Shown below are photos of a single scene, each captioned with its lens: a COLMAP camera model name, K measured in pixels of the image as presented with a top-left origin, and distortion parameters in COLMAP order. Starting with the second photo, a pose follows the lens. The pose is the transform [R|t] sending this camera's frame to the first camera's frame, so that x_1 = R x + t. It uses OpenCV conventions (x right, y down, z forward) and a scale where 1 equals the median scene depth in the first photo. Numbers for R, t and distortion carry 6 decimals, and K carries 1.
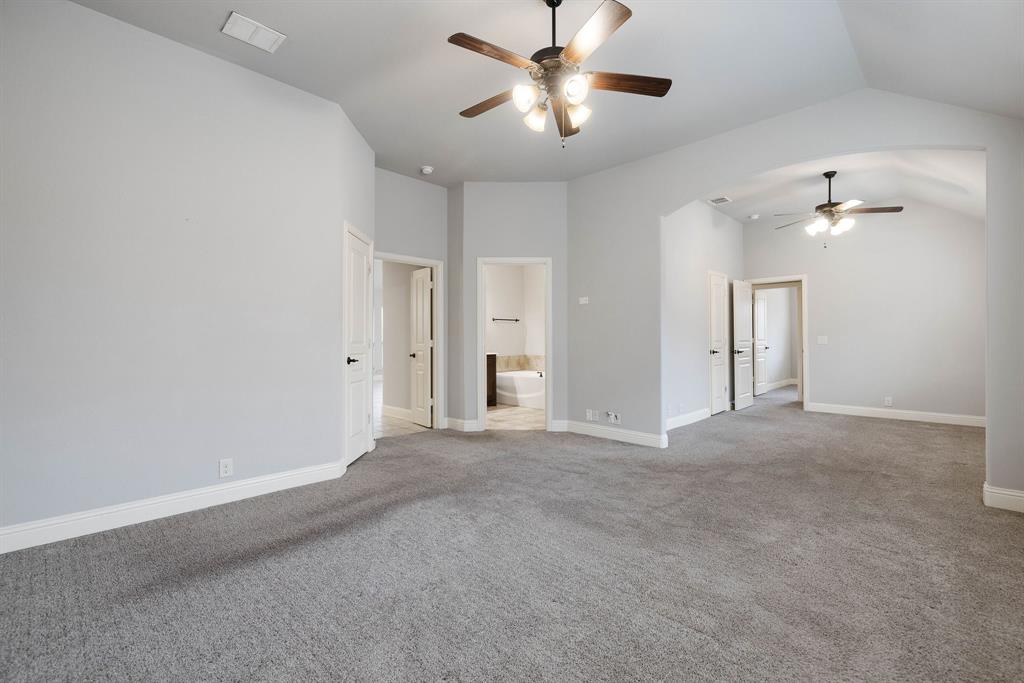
lens RADIAL K [[433.6, 0, 504.2], [0, 433.6, 343.6], [0, 0, 1]] dist [-0.000201, 0.000162]
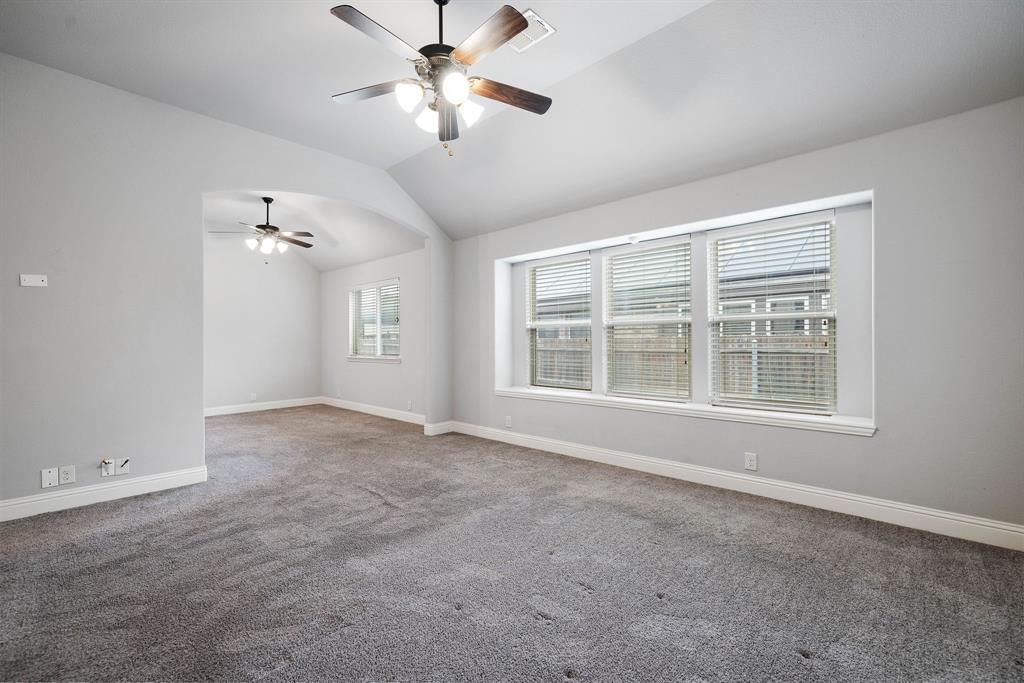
lens RADIAL K [[433.6, 0, 504.2], [0, 433.6, 343.6], [0, 0, 1]] dist [-0.000201, 0.000162]
pose [[0.011676, -0.004406, 0.999922, -0.552988], [0.021309, 0.999764, 0.004157, -0.007242], [-0.999705, 0.021259, 0.011767, 0.549029]]
